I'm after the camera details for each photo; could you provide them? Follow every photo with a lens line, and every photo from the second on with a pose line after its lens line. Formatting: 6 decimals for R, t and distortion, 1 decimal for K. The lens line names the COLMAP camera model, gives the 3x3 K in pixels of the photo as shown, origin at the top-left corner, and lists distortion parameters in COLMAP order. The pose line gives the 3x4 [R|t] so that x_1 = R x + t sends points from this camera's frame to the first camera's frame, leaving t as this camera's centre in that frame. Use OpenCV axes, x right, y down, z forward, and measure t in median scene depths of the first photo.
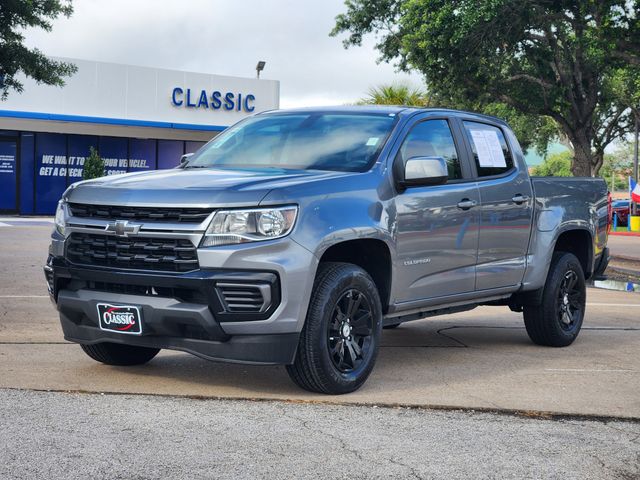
lens RADIAL K [[1216.4, 0, 320.0], [0, 1216.4, 240.0], [0, 0, 1]] dist [-0.567922, 5.086347]
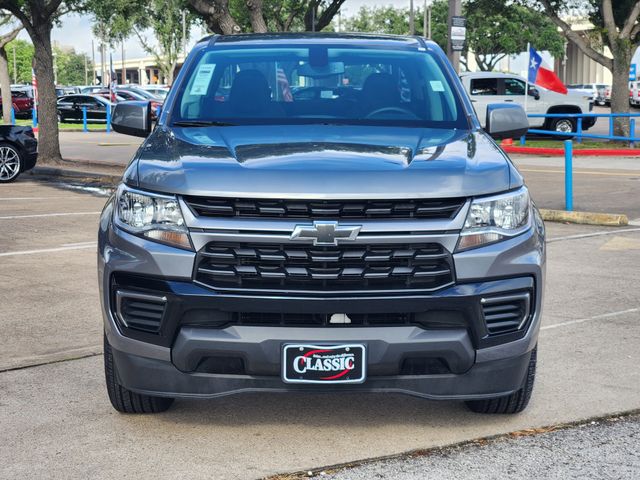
lens RADIAL K [[1216.4, 0, 320.0], [0, 1216.4, 240.0], [0, 0, 1]] dist [-0.567922, 5.086347]
pose [[0.837795, -0.090023, 0.538512, -0.542403], [0.041249, 0.993931, 0.101982, -0.076582], [-0.544424, -0.063227, 0.836424, 0.430163]]
